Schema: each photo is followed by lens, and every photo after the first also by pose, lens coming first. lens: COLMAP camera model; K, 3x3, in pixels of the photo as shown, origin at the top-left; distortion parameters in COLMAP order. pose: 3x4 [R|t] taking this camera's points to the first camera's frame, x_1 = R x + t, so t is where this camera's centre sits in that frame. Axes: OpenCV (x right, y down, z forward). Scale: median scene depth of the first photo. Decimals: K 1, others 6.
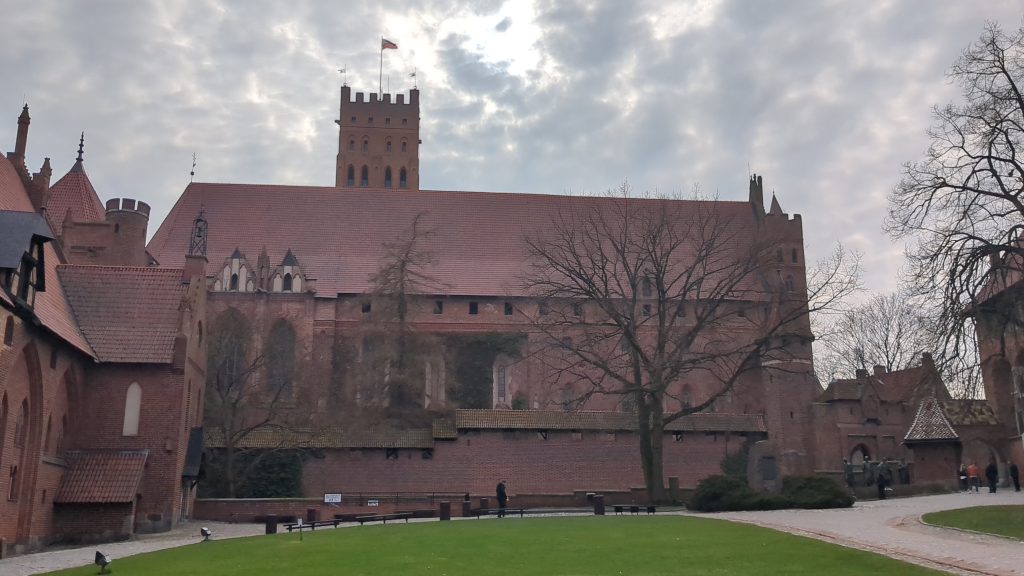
lens RADIAL K [[928.8, 0, 512.0], [0, 928.8, 288.0], [0, 0, 1]] dist [0.085226, -0.152655]
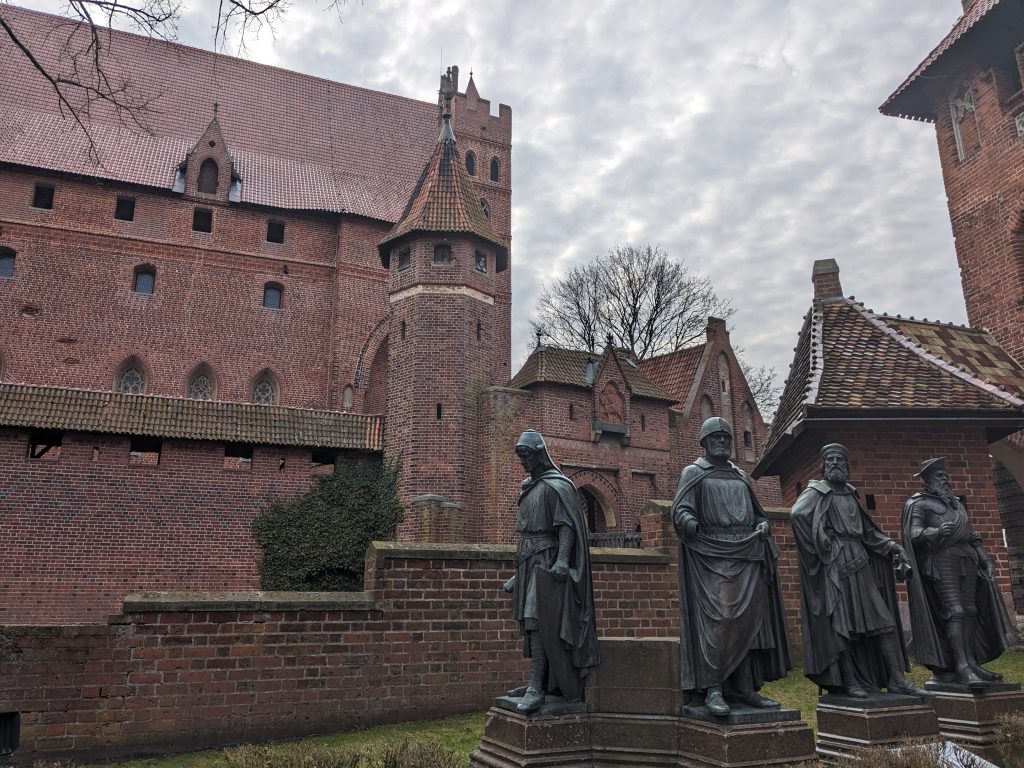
lens RADIAL K [[764.2, 0, 512.0], [0, 764.2, 384.0], [0, 0, 1]] dist [0.002965, 0.000457]
pose [[0.959617, 0.078358, 0.270178, 0.235113], [-0.074207, 0.996915, -0.025561, 0.128764], [-0.271347, 0.004480, 0.962471, 0.656437]]
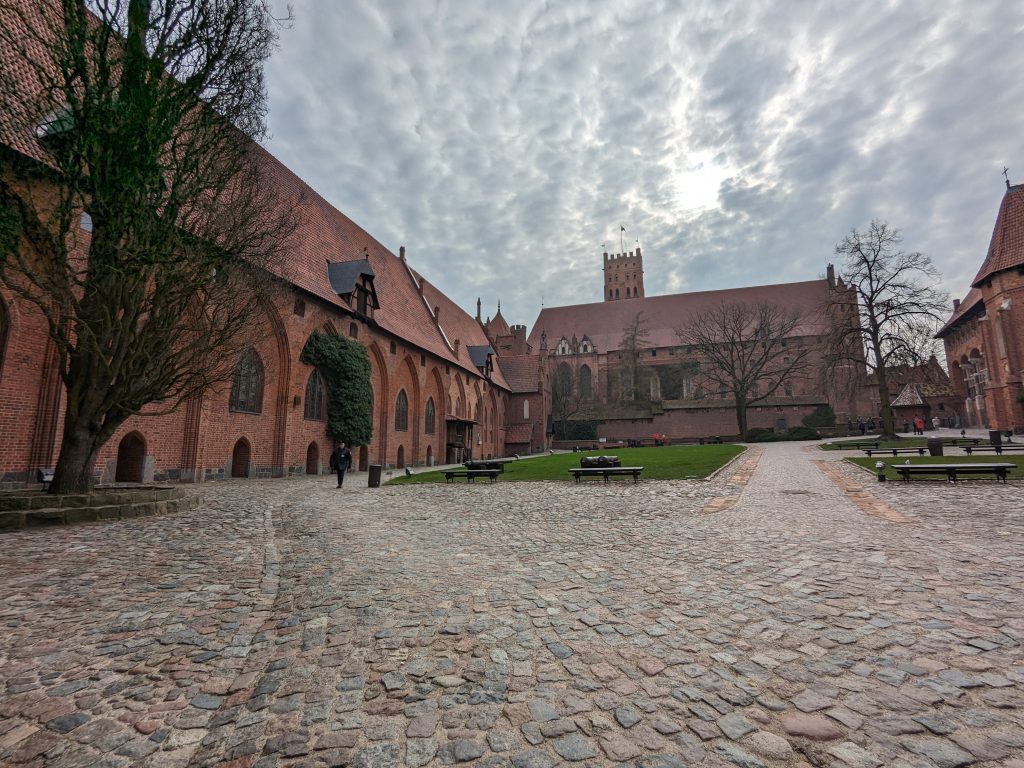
lens RADIAL K [[492.4, 0, 512.0], [0, 492.4, 384.0], [0, 0, 1]] dist [0.000609, 0.000075]
pose [[0.908616, -0.063660, -0.412751, 0.099021], [0.106341, 0.991005, 0.081248, -0.041240], [0.403866, -0.117716, 0.907213, -0.198776]]
